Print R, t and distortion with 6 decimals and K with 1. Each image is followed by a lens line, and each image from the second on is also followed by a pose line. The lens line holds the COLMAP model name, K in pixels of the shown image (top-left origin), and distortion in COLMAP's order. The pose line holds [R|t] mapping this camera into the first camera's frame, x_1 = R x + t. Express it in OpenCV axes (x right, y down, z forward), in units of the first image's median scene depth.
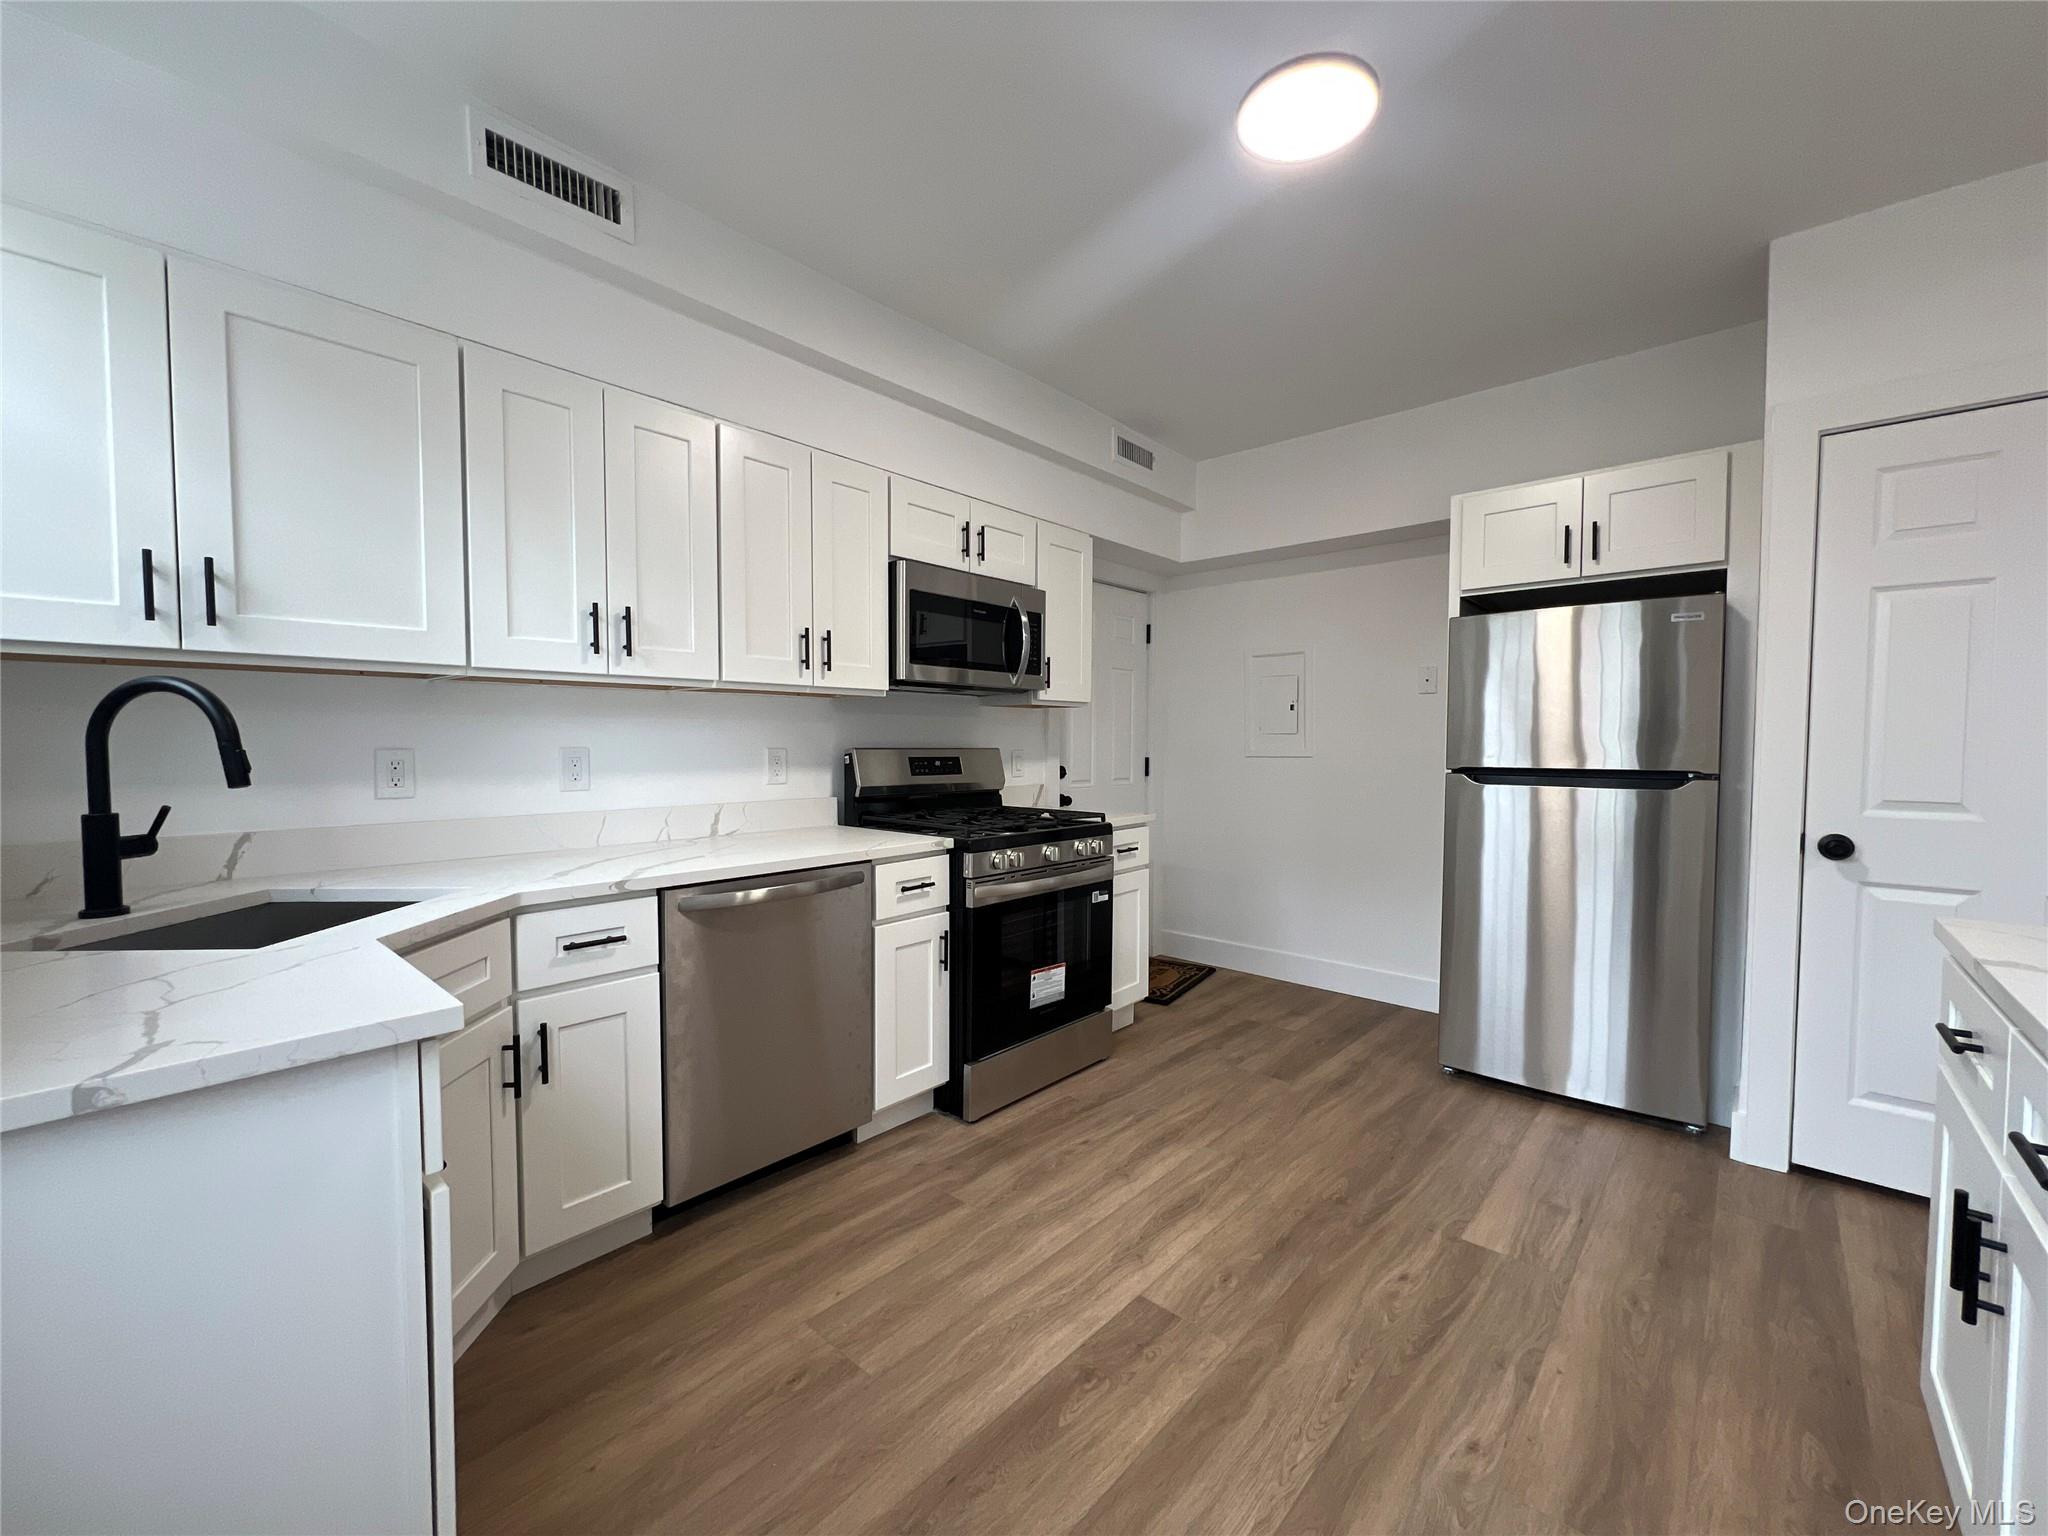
lens RADIAL K [[817.2, 0, 1028.9], [0, 817.2, 768.7], [0, 0, 1]] dist [-0.002248, 0.000373]
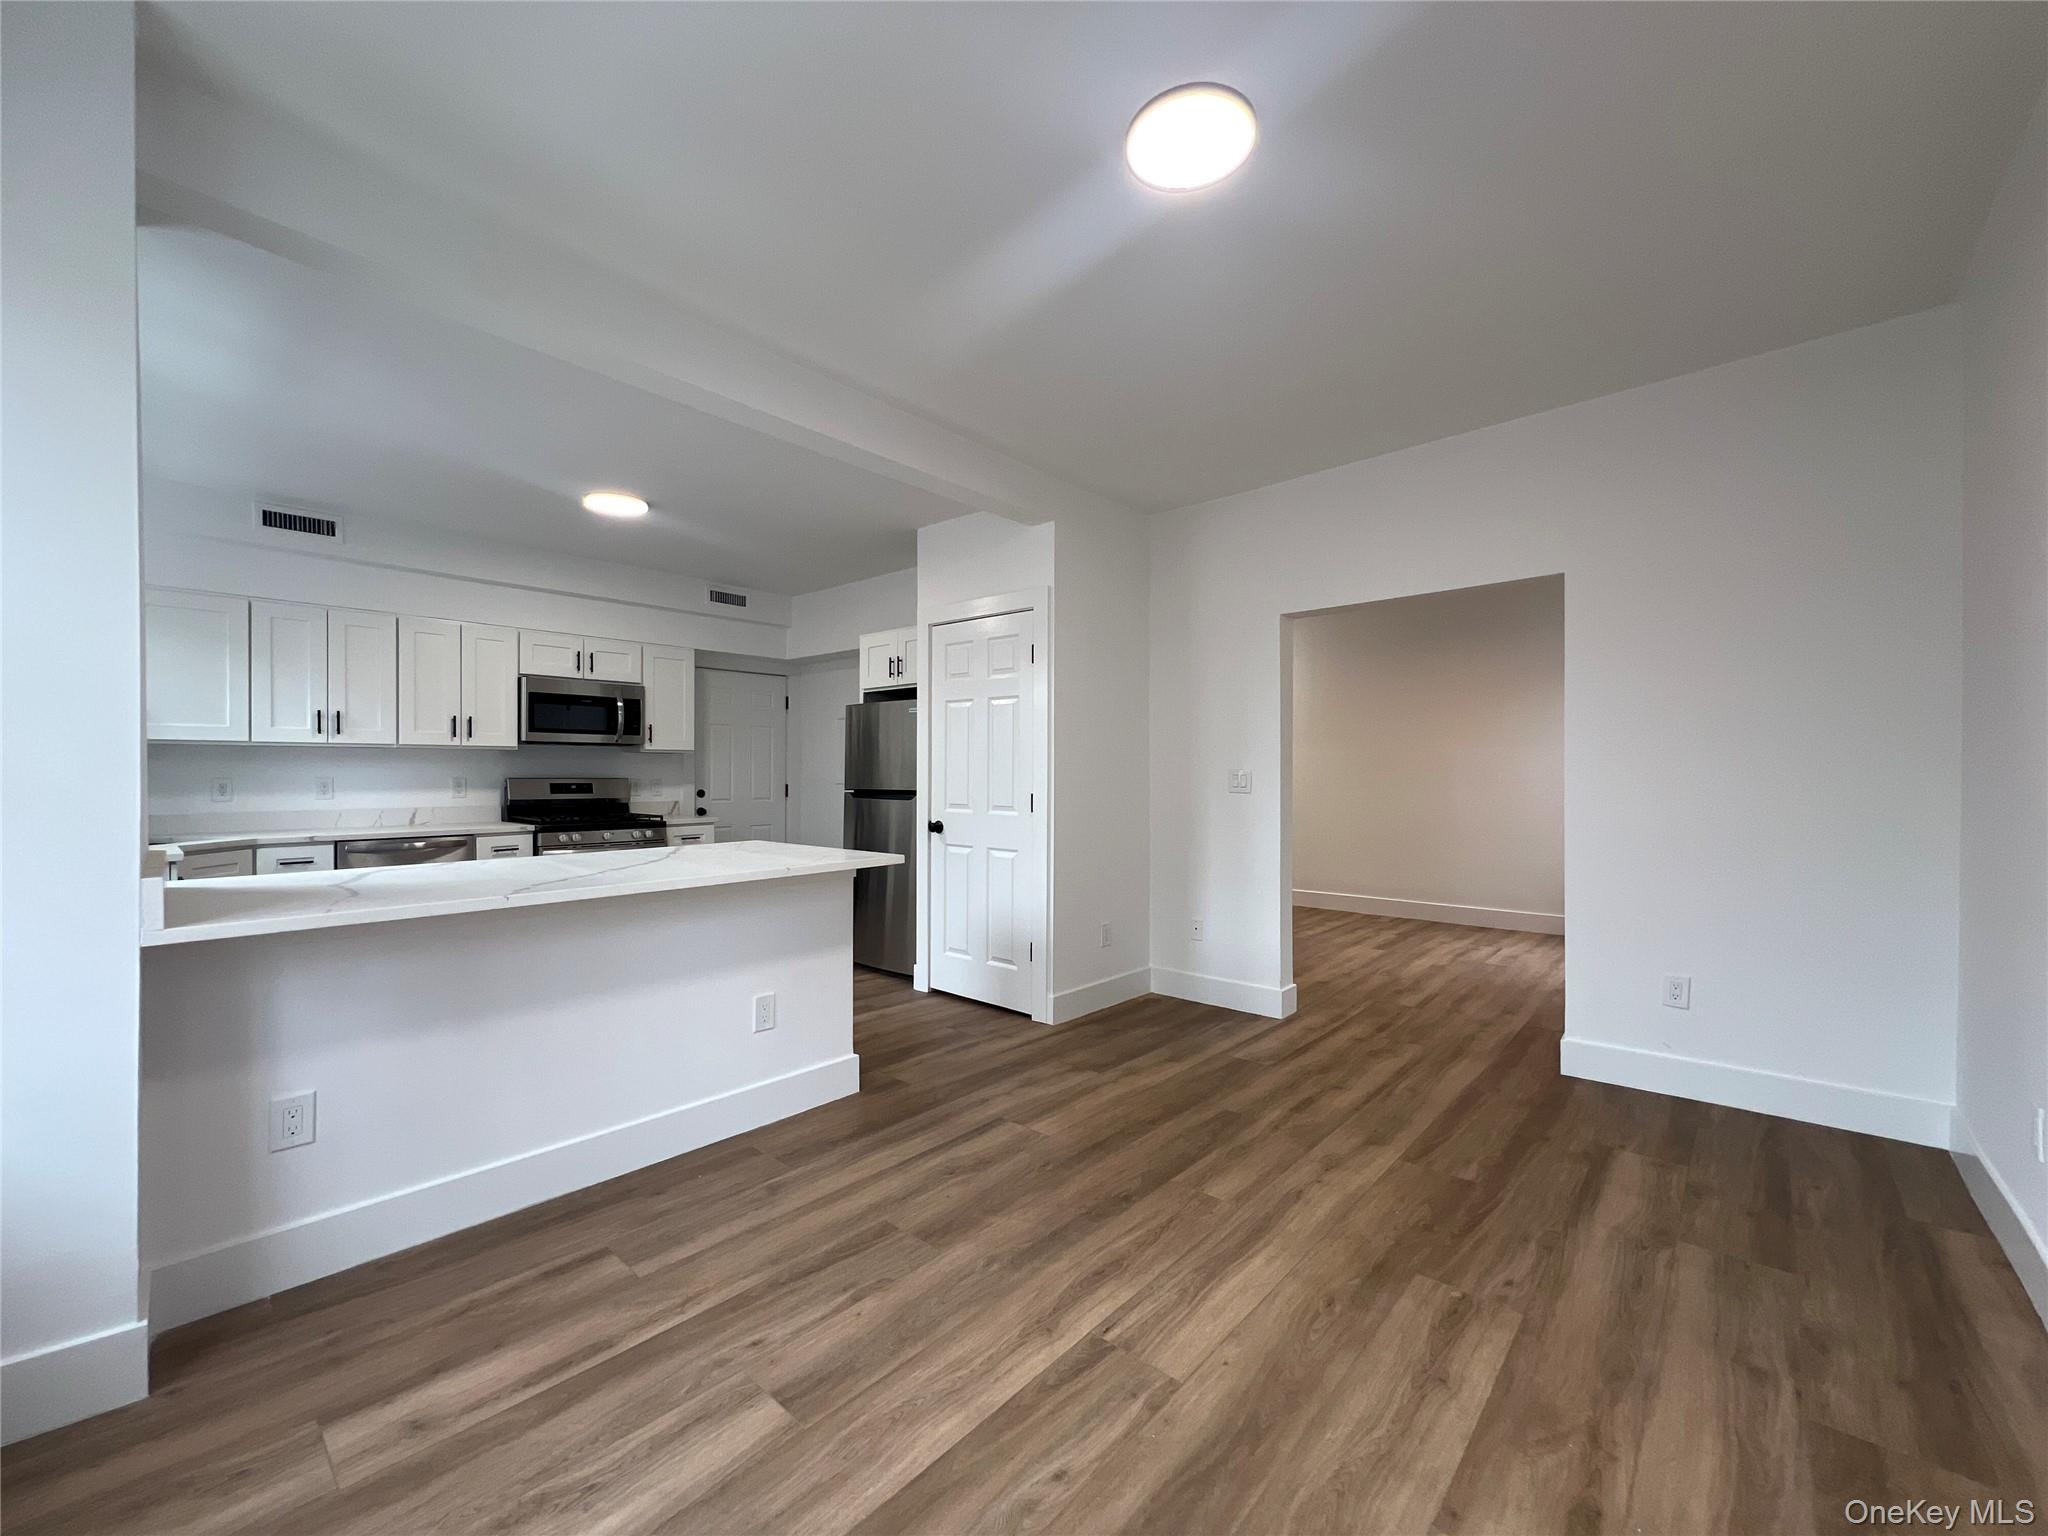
lens RADIAL K [[817.2, 0, 1031.9], [0, 817.2, 769.4], [0, 0, 1]] dist [-0.002248, 0.000373]
pose [[0.999999, 0.000878, -0.000964, 0.995452], [-0.000913, 0.999317, -0.036947, 0.022410], [0.000931, 0.036948, 0.999317, -0.840147]]
